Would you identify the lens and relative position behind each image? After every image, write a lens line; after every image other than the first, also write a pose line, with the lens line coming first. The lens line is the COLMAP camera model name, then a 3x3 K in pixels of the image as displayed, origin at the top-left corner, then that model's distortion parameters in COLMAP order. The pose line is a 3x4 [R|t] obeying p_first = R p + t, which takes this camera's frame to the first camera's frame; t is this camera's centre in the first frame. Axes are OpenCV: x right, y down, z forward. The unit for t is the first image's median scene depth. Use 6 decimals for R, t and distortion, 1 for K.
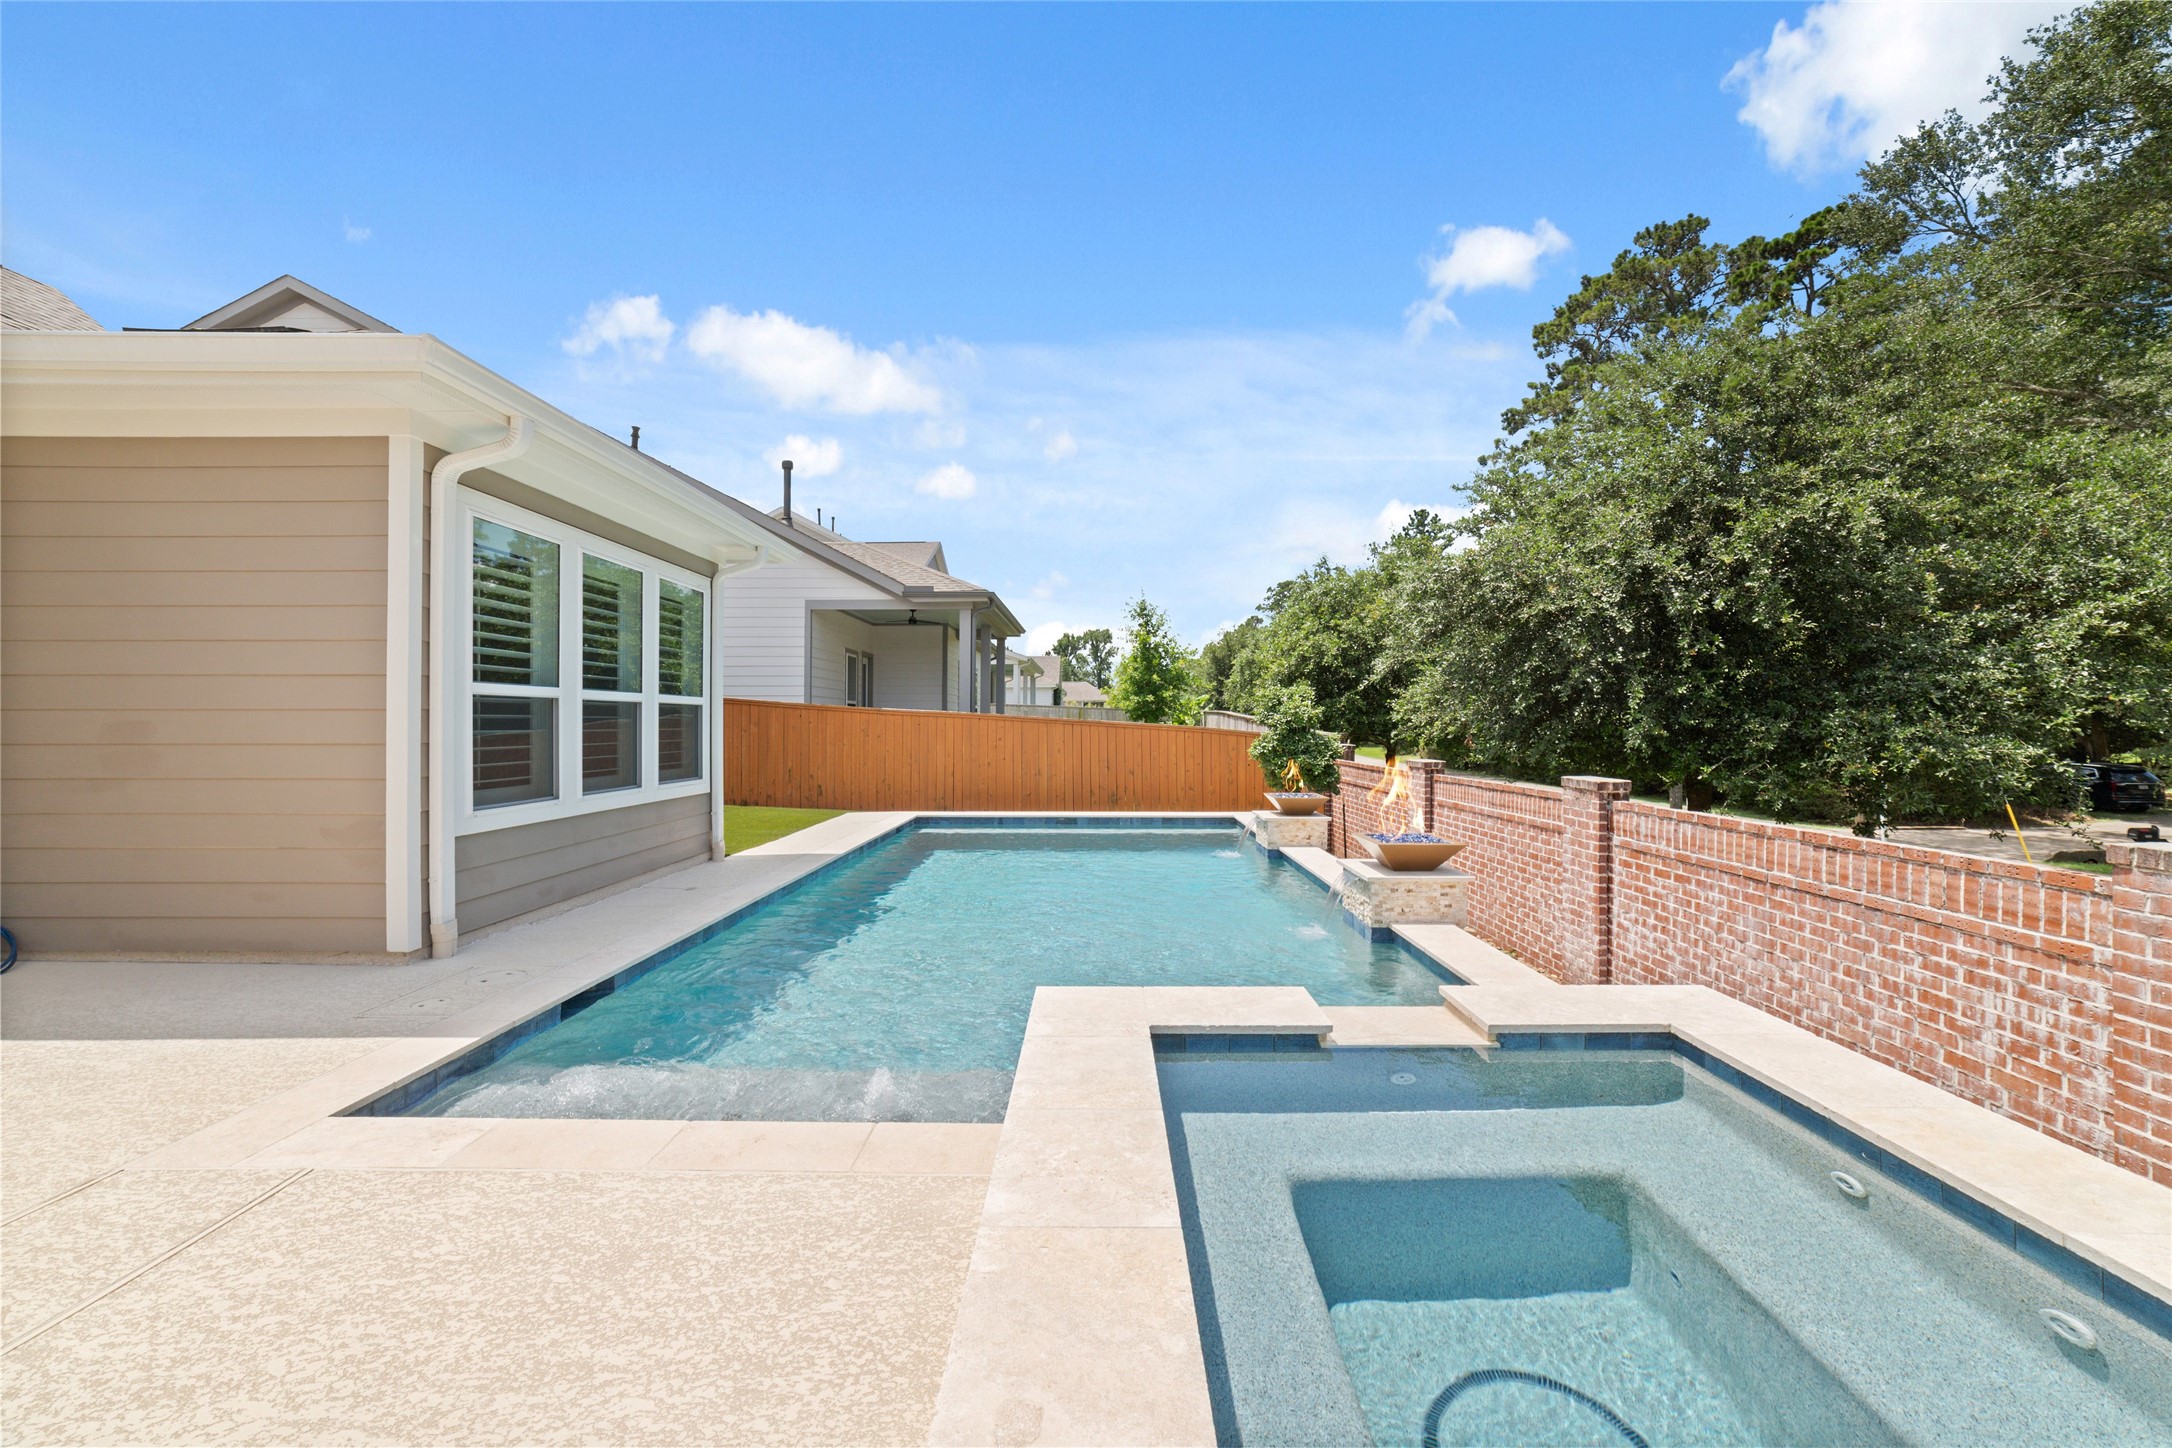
lens RADIAL K [[839.6, 0, 1081.8], [0, 839.6, 716.3], [0, 0, 1]] dist [-0.016141, 0.005291]
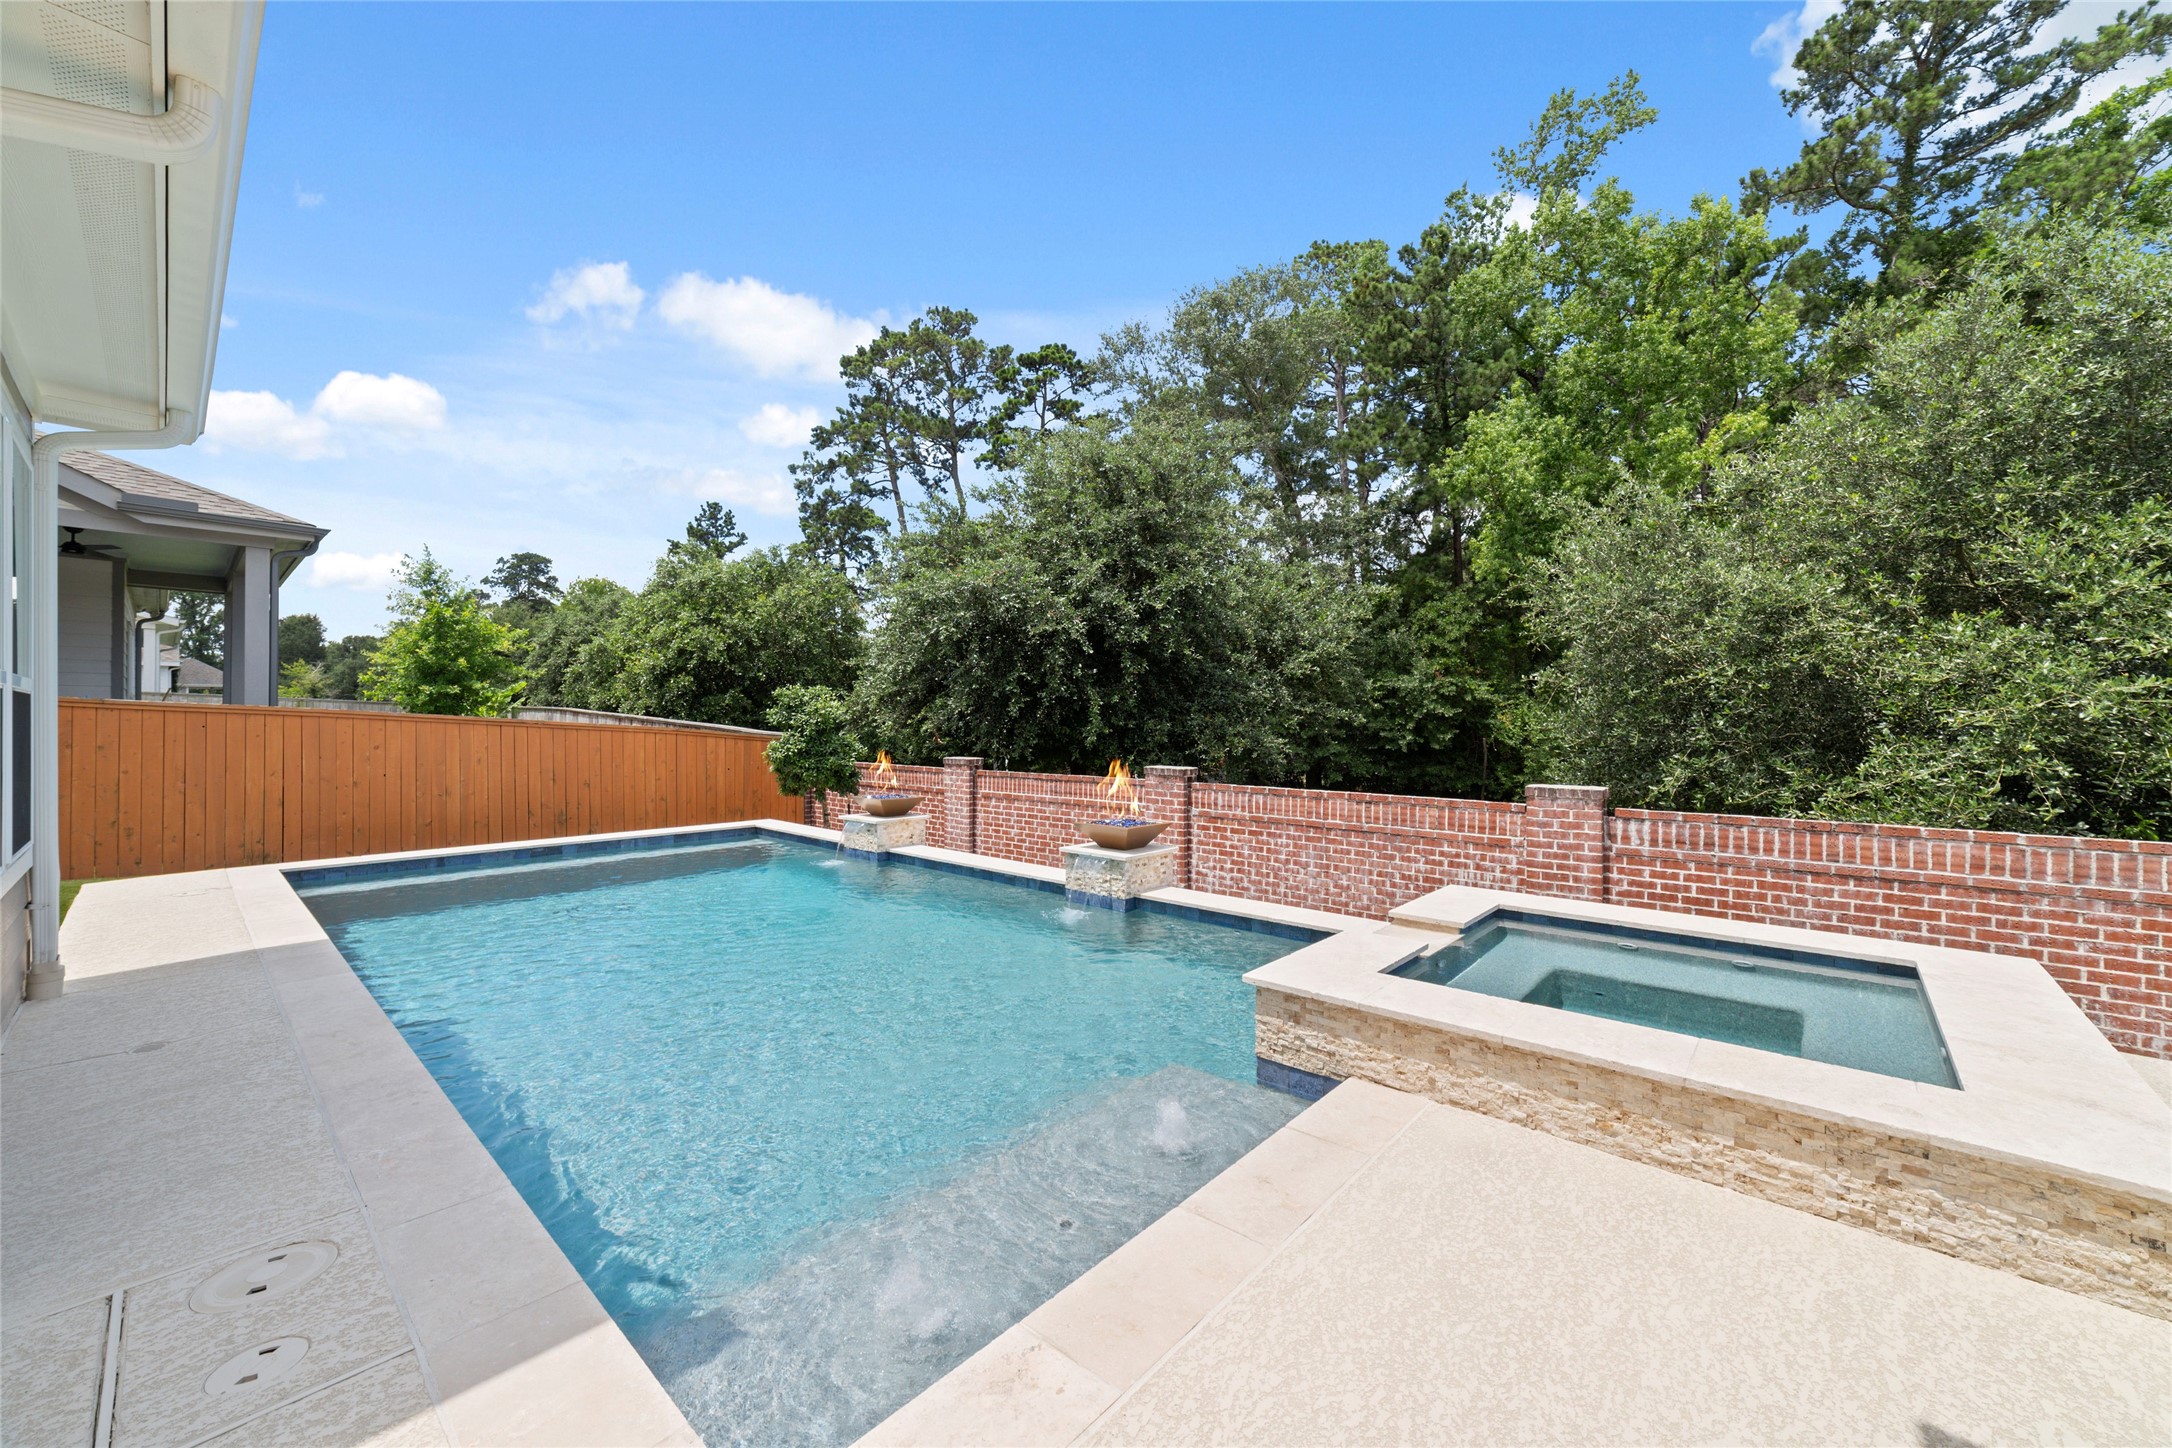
lens RADIAL K [[839.6, 0, 1101.4], [0, 839.6, 722.6], [0, 0, 1]] dist [-0.016141, 0.005291]
pose [[0.653790, -0.001014, 0.756675, -0.313778], [-0.007278, 0.999944, 0.007629, -0.004220], [-0.756641, -0.010495, 0.653746, 0.134570]]
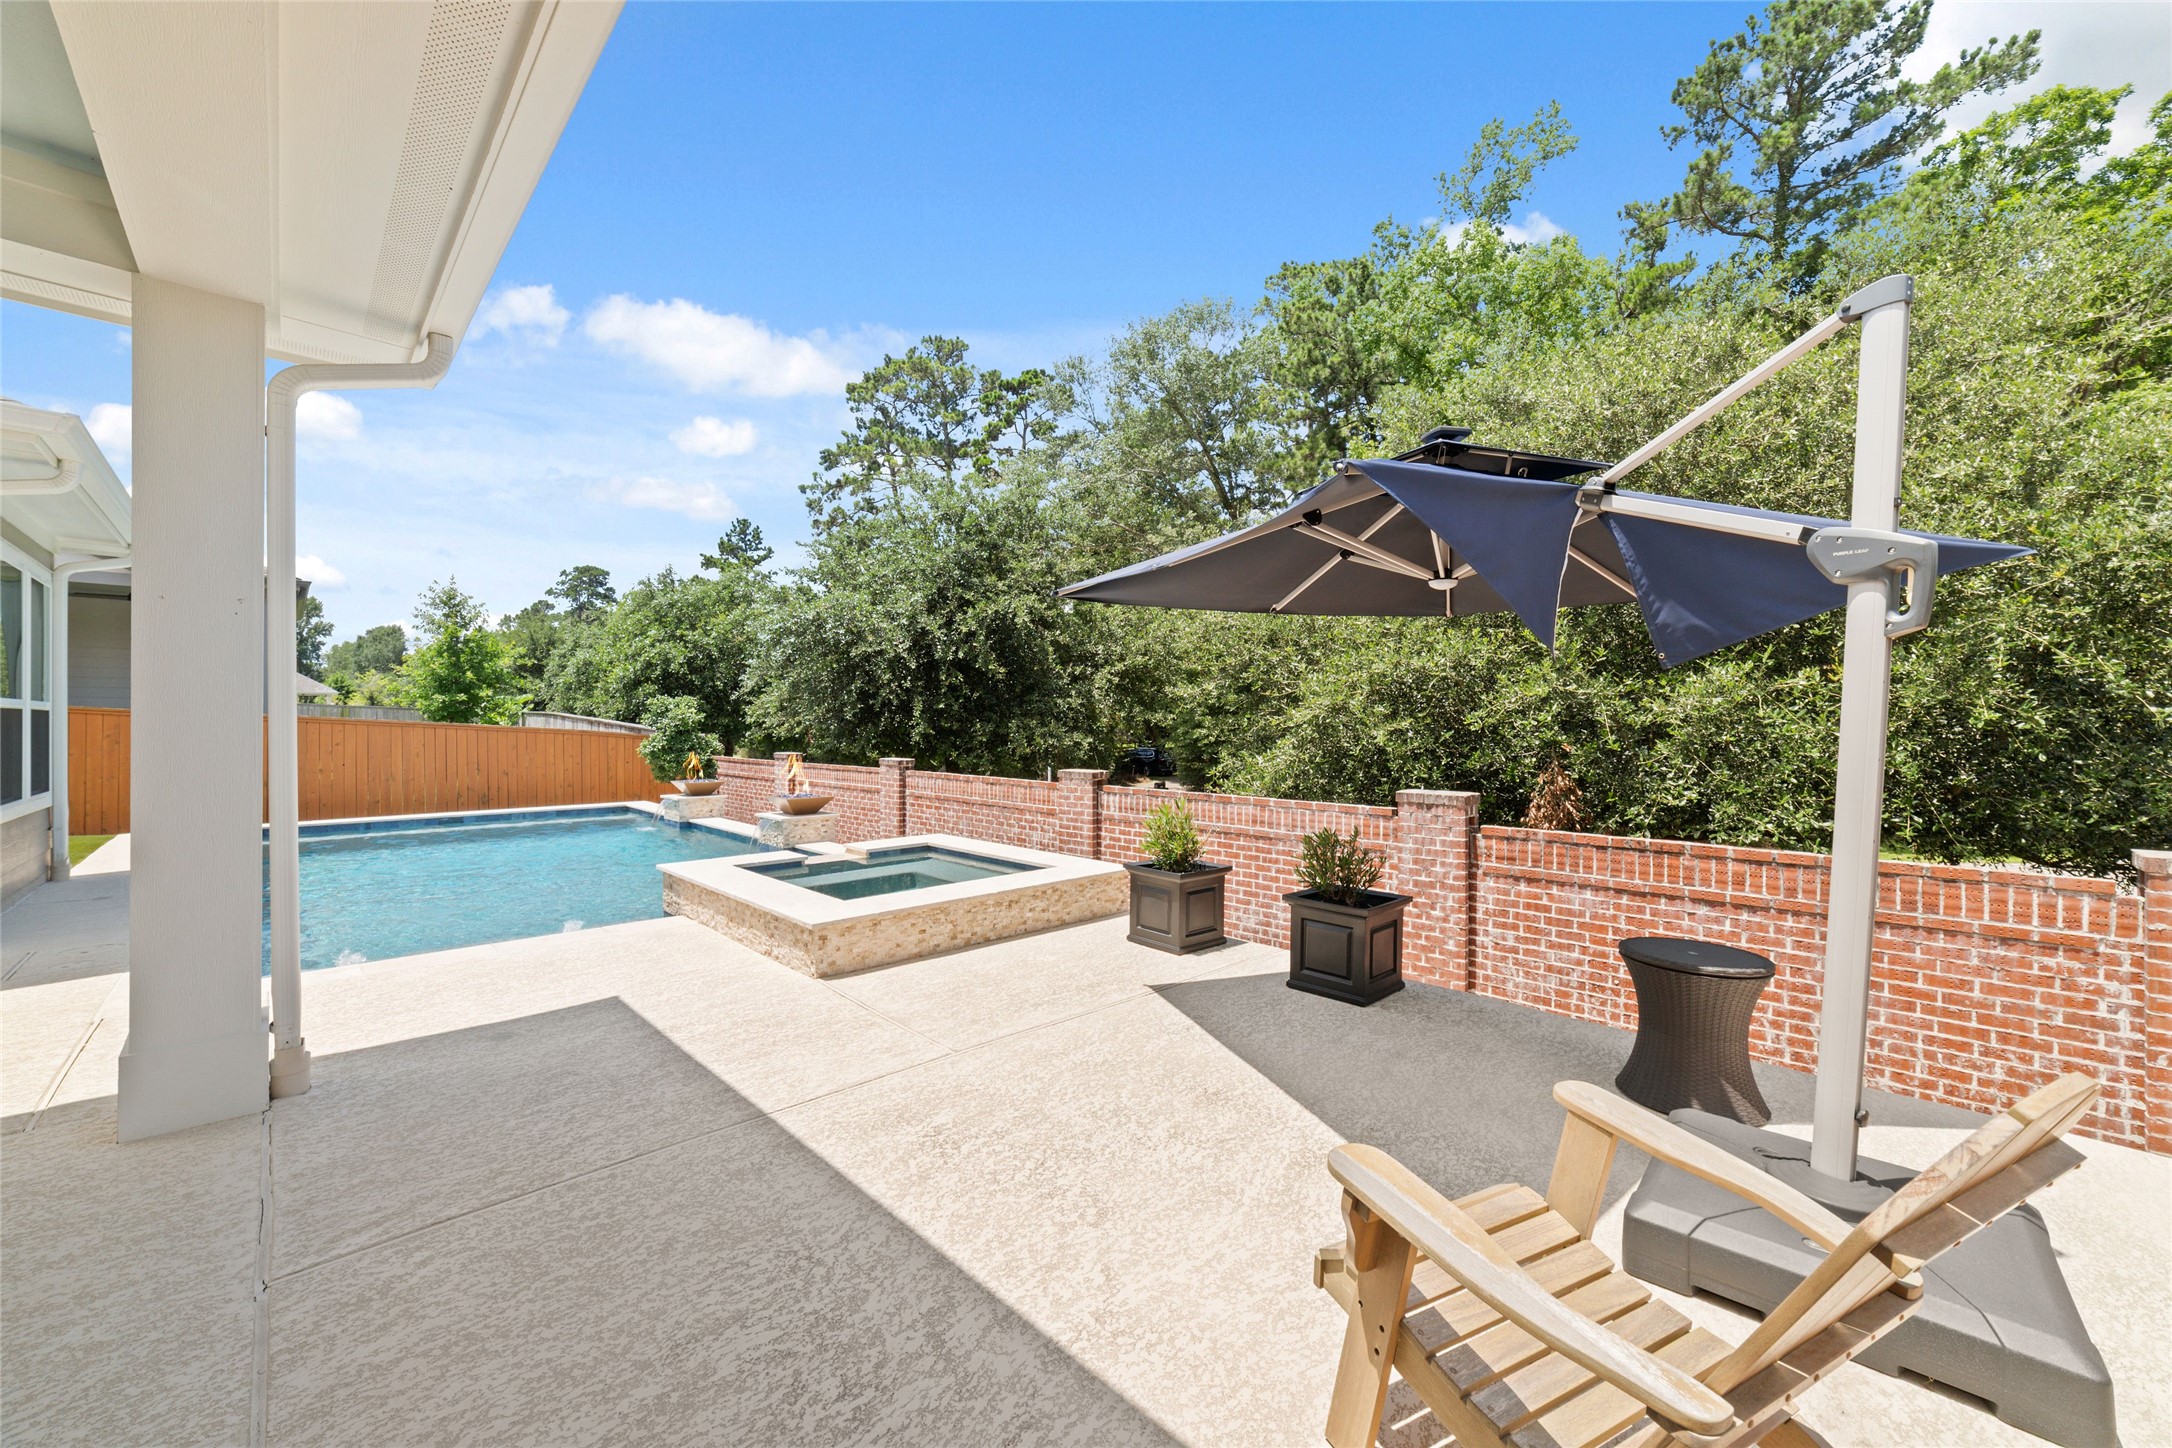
lens RADIAL K [[839.6, 0, 1095.8], [0, 839.6, 717.2], [0, 0, 1]] dist [-0.016141, 0.005291]
pose [[0.701049, 0.004254, 0.713100, -0.229239], [-0.004803, 0.999988, -0.001243, -0.007924], [-0.713097, -0.002554, 0.701061, -0.349995]]
